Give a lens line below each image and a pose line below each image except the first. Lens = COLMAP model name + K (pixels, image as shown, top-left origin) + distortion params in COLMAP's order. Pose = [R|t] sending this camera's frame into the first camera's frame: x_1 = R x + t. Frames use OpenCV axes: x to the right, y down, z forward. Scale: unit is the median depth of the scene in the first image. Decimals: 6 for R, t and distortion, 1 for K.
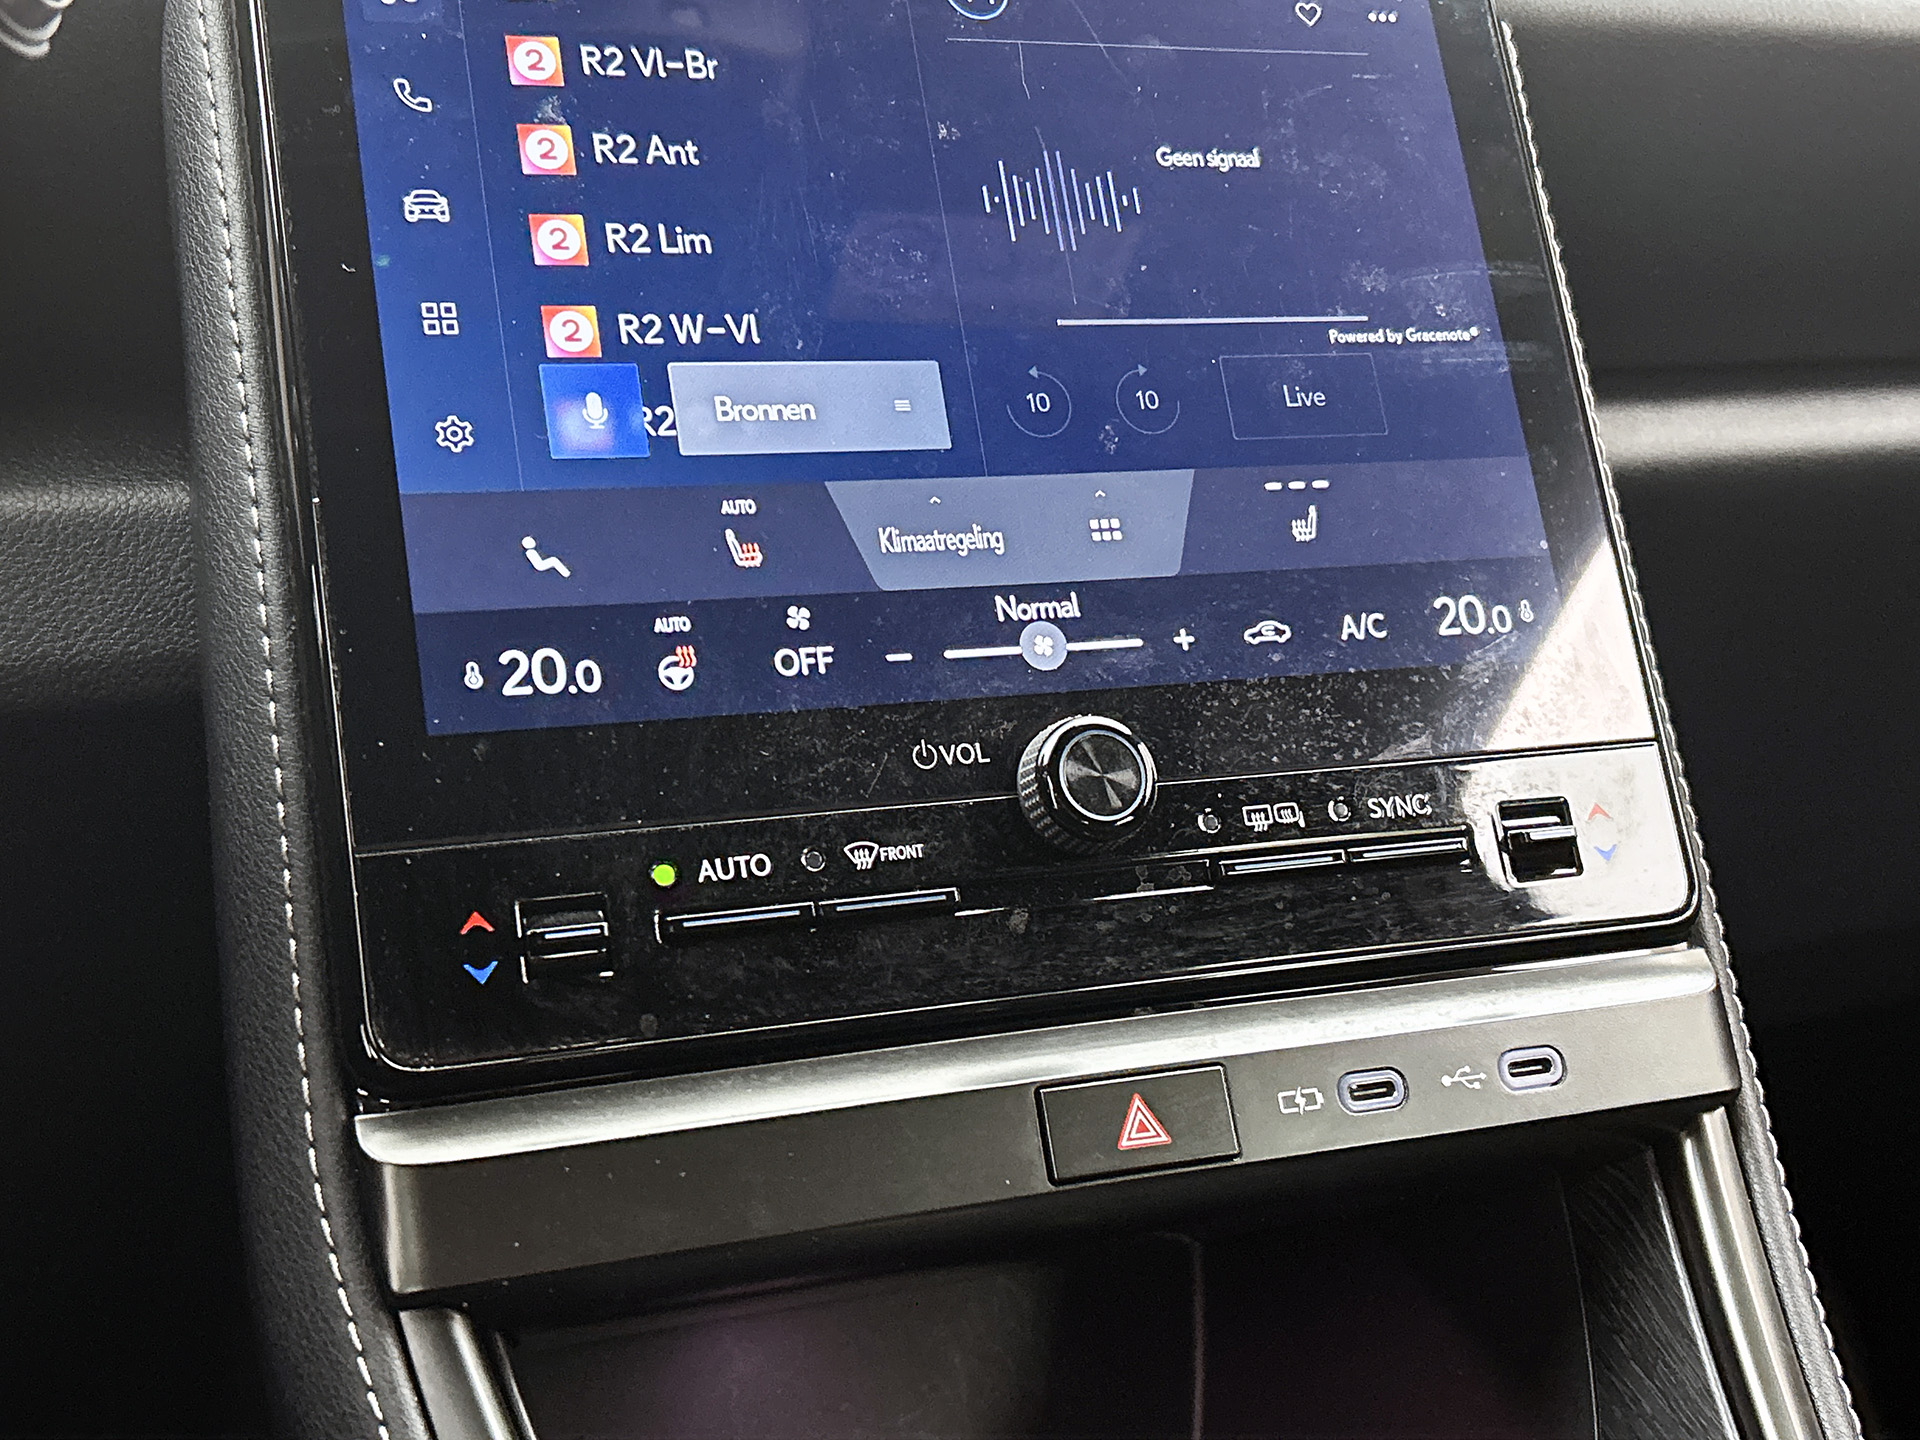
lens RADIAL K [[2350.3, 0, 954.6], [0, 2350.3, 752.8], [0, 0, 1]] dist [0.101902, 0.000000]
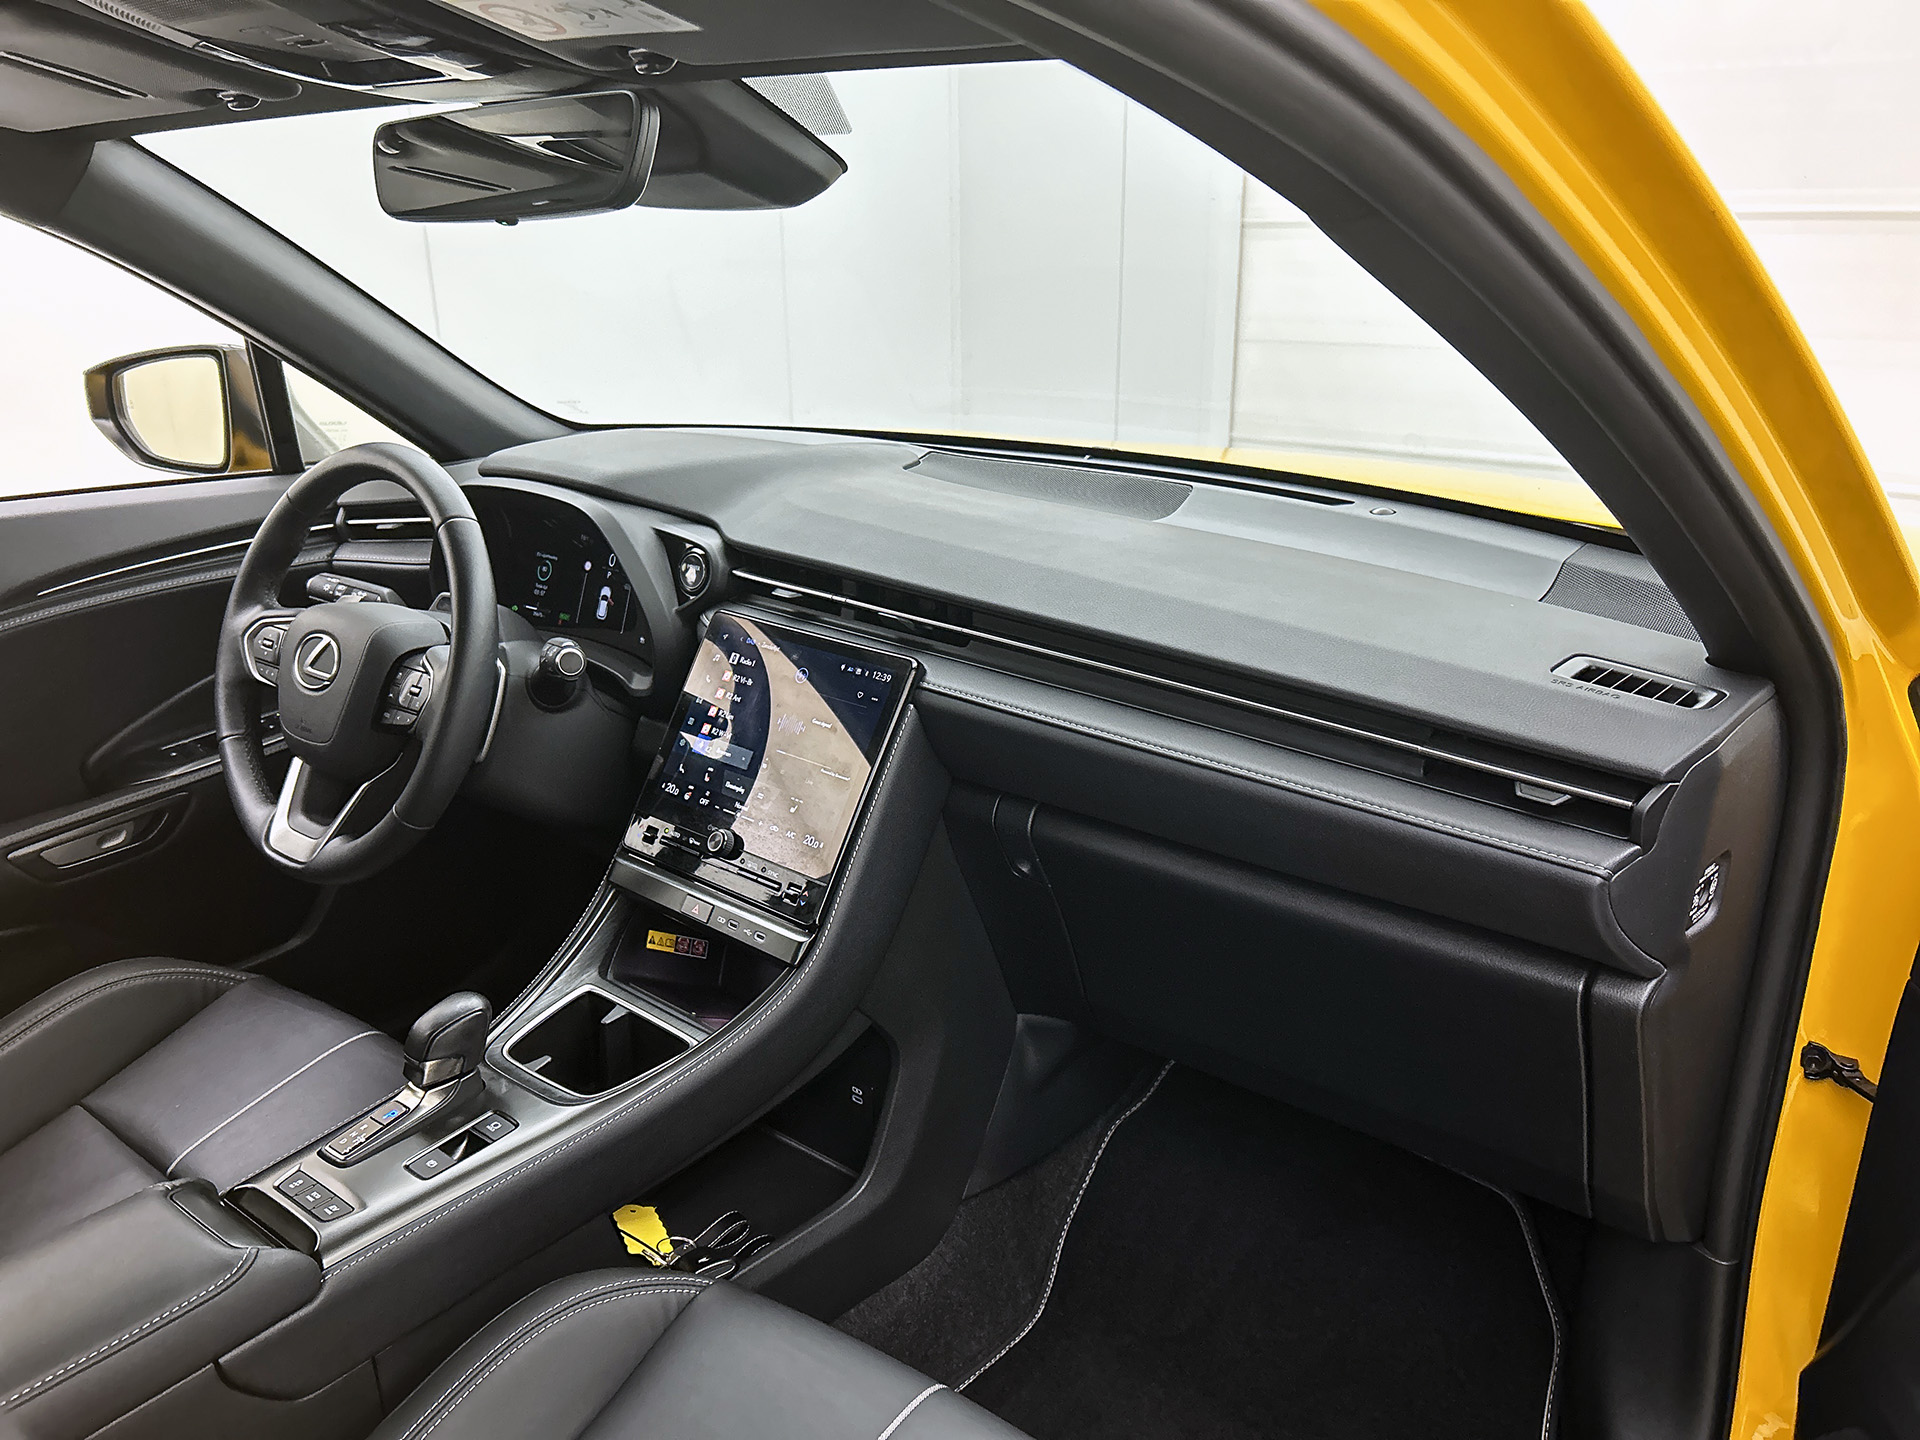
lens RADIAL K [[1467.8, 0, 948.0], [0, 1467.8, 717.2], [0, 0, 1]] dist [0.048057, -0.058467]
pose [[0.457023, 0.242842, -0.855662, 2.829638], [-0.250723, 0.958169, 0.138019, -0.778443], [0.853386, 0.151457, 0.498792, -0.162248]]
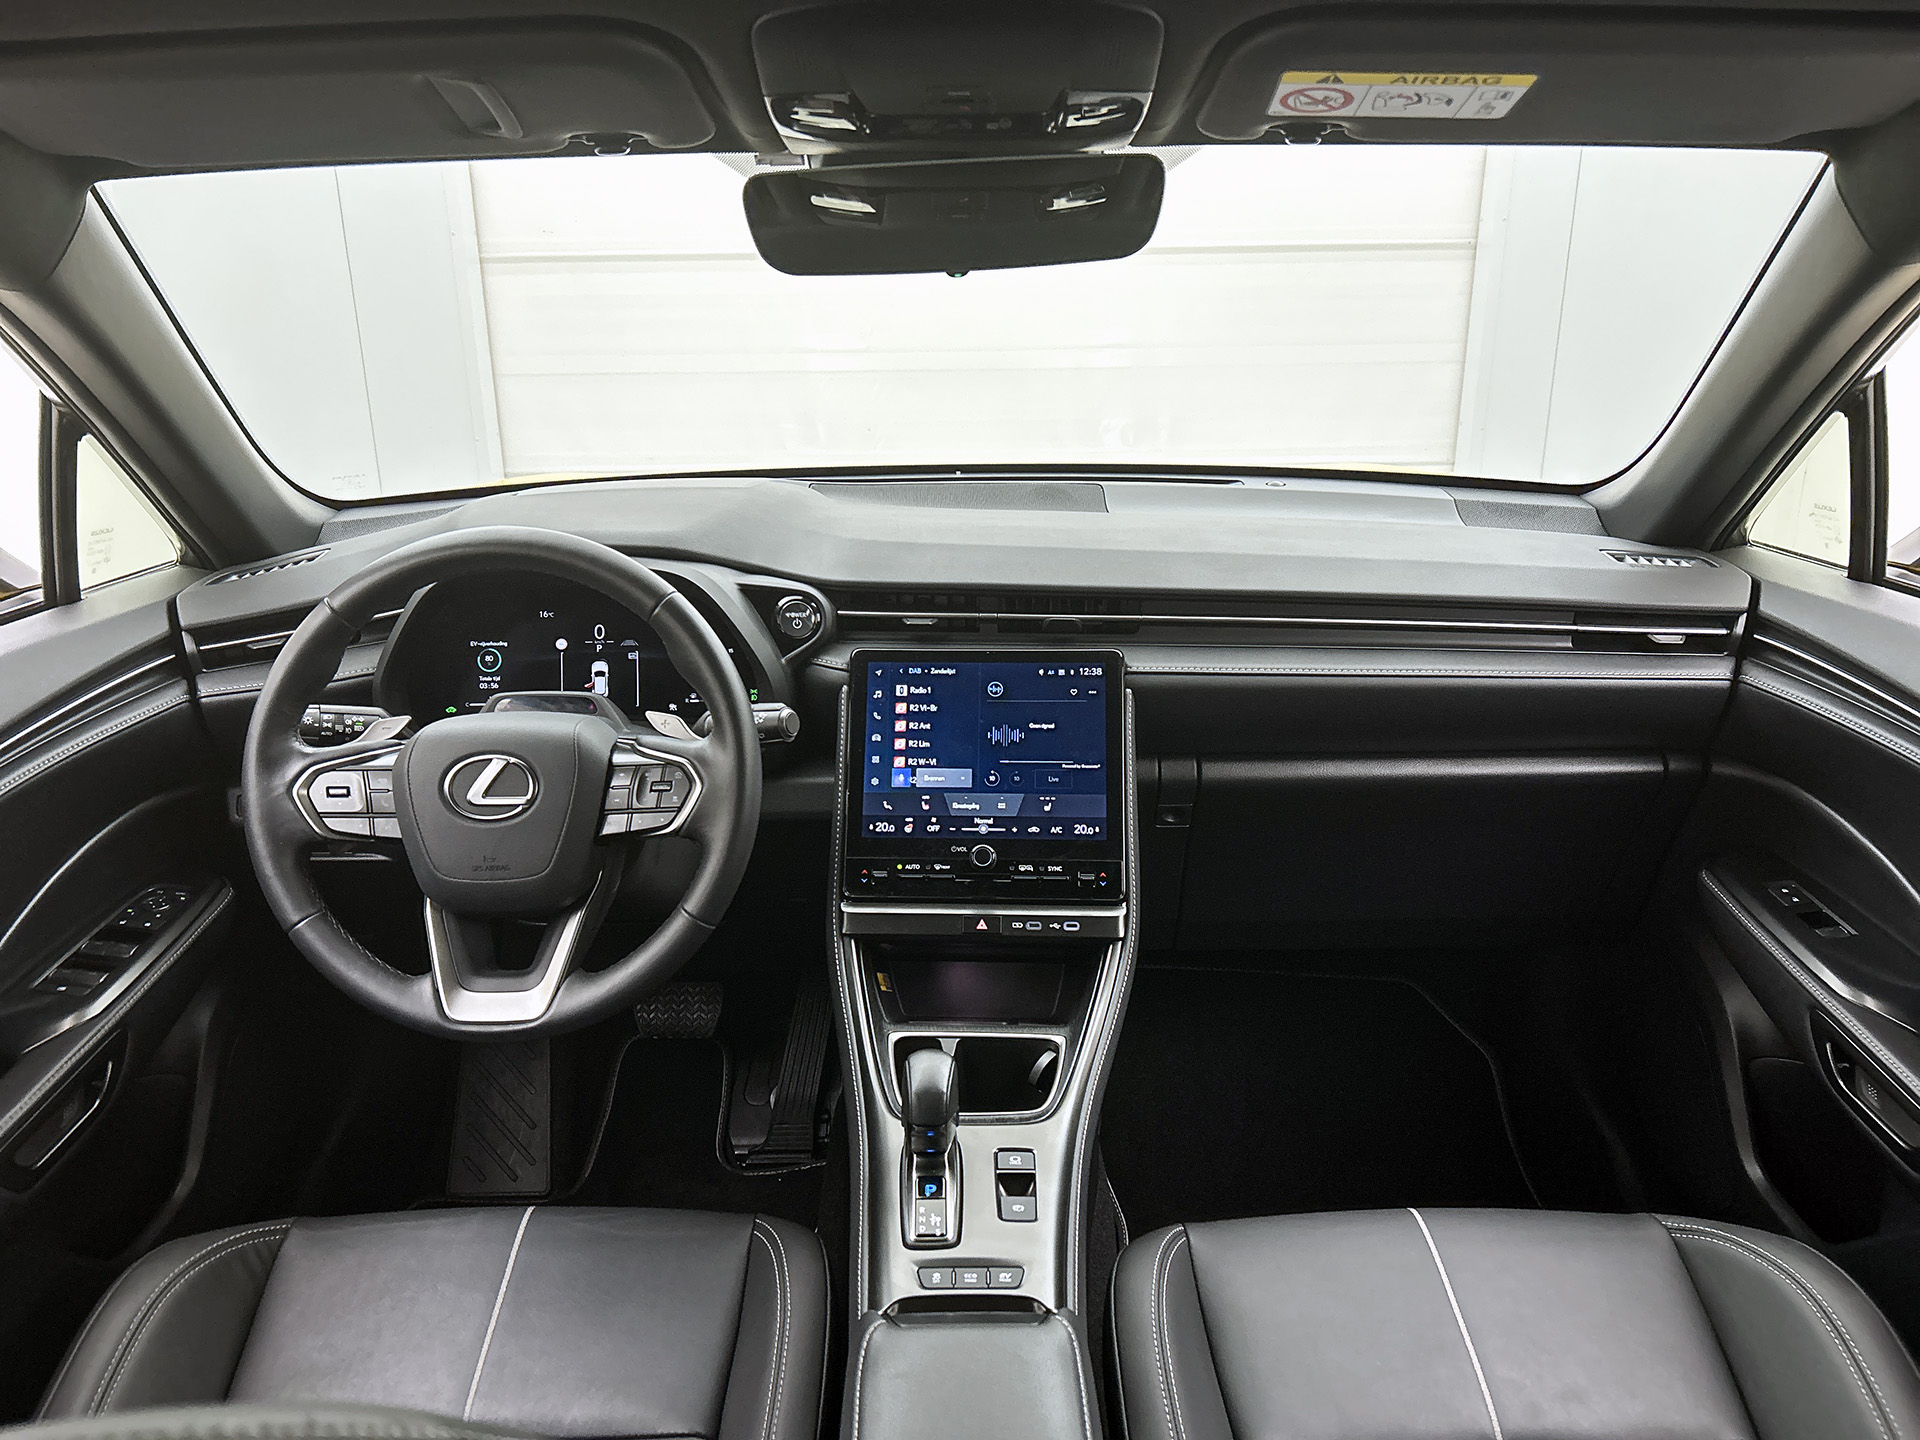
lens RADIAL K [[1467.8, 0, 951.8], [0, 1467.8, 713.7], [0, 0, 1]] dist [0.048057, -0.058467]
pose [[0.909374, 0.074821, -0.409195, 1.277005], [-0.077879, 0.996920, 0.009212, -0.323663], [0.408624, 0.023490, 0.912400, -1.946863]]
